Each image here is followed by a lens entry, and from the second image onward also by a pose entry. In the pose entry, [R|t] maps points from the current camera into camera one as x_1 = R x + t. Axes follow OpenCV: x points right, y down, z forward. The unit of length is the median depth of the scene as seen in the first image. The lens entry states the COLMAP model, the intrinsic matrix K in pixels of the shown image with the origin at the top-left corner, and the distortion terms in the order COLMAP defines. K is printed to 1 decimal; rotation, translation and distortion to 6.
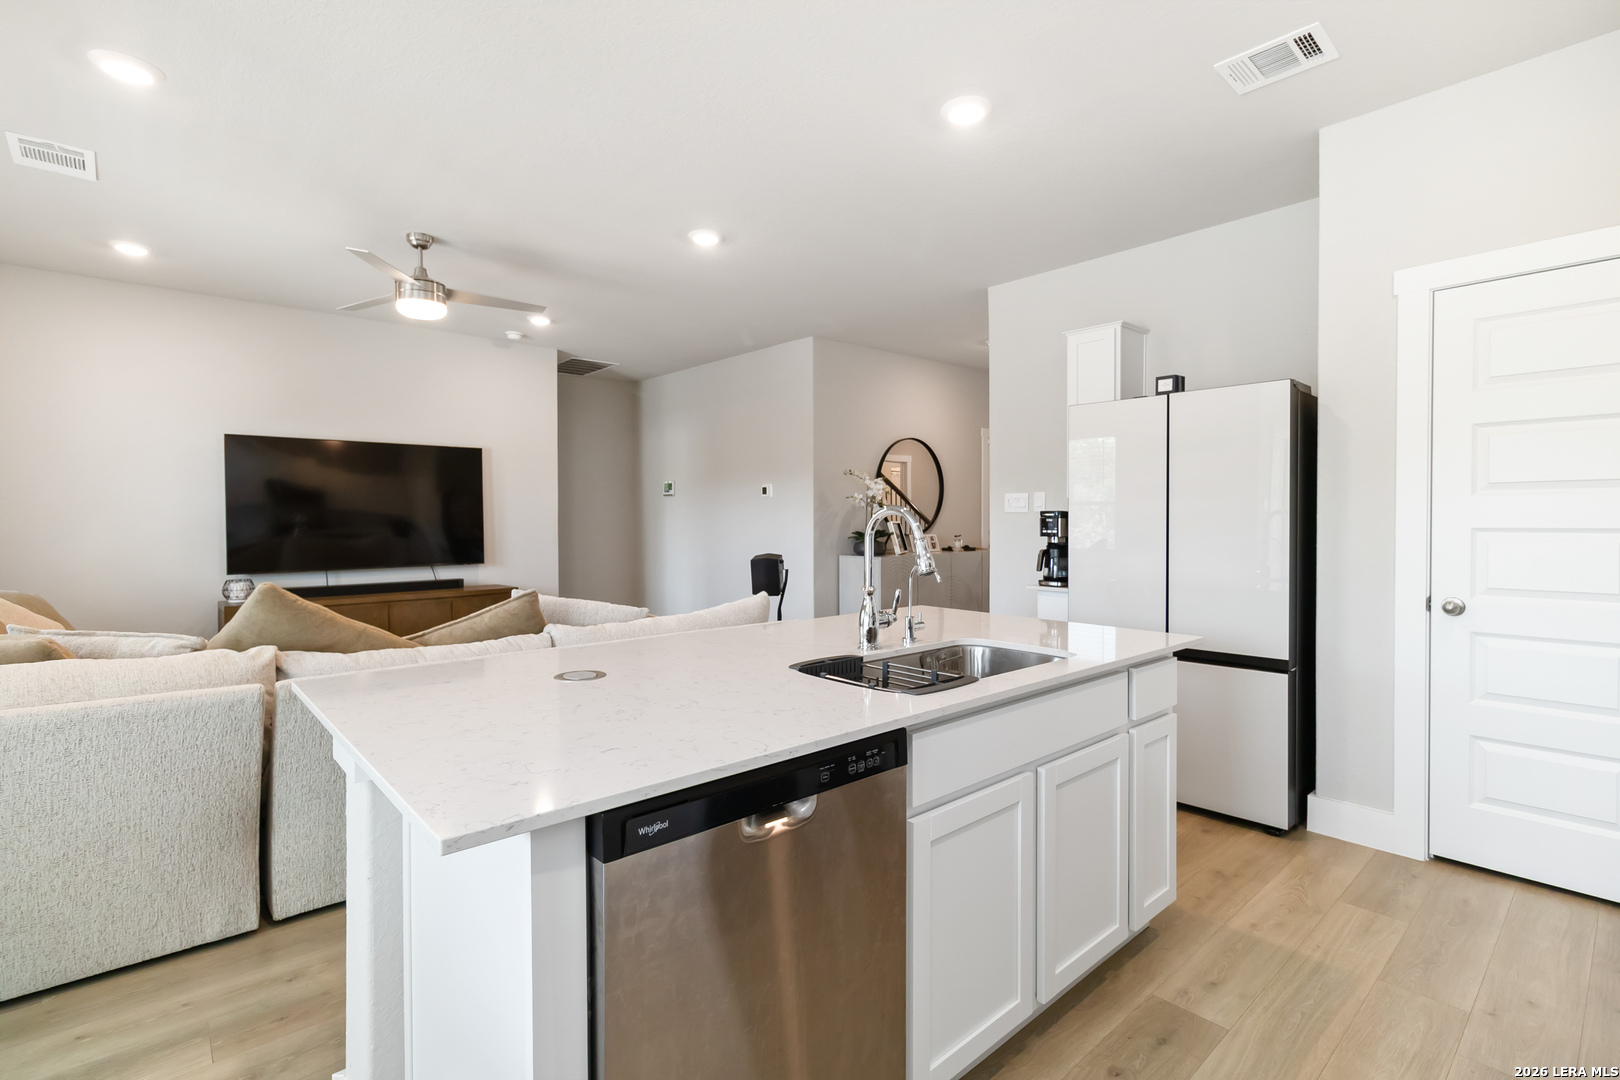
lens RADIAL K [[765.3, 0, 811.9], [0, 765.3, 536.8], [0, 0, 1]] dist [0.000584, 0.002415]
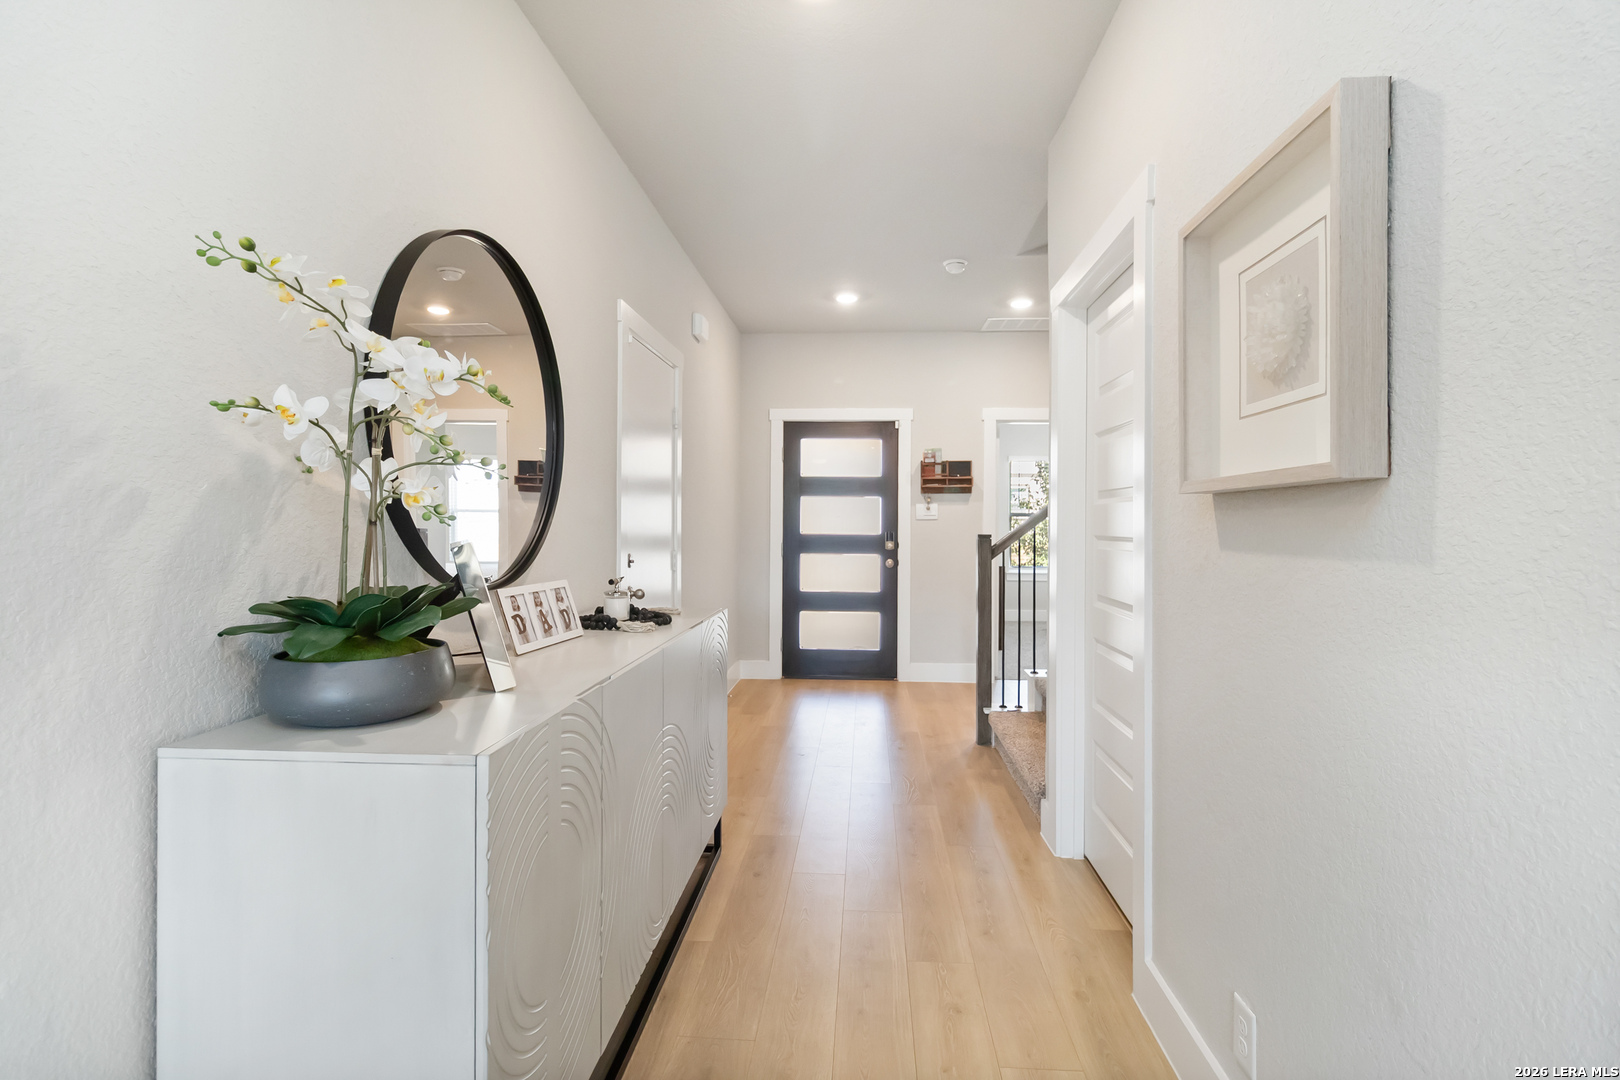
lens RADIAL K [[765.3, 0, 814.6], [0, 765.3, 528.4], [0, 0, 1]] dist [0.000584, 0.002415]
pose [[0.713322, 0.002116, 0.700834, 0.020046], [0.002461, 0.999982, -0.005524, -0.022482], [-0.700832, 0.005665, 0.713303, 0.773290]]
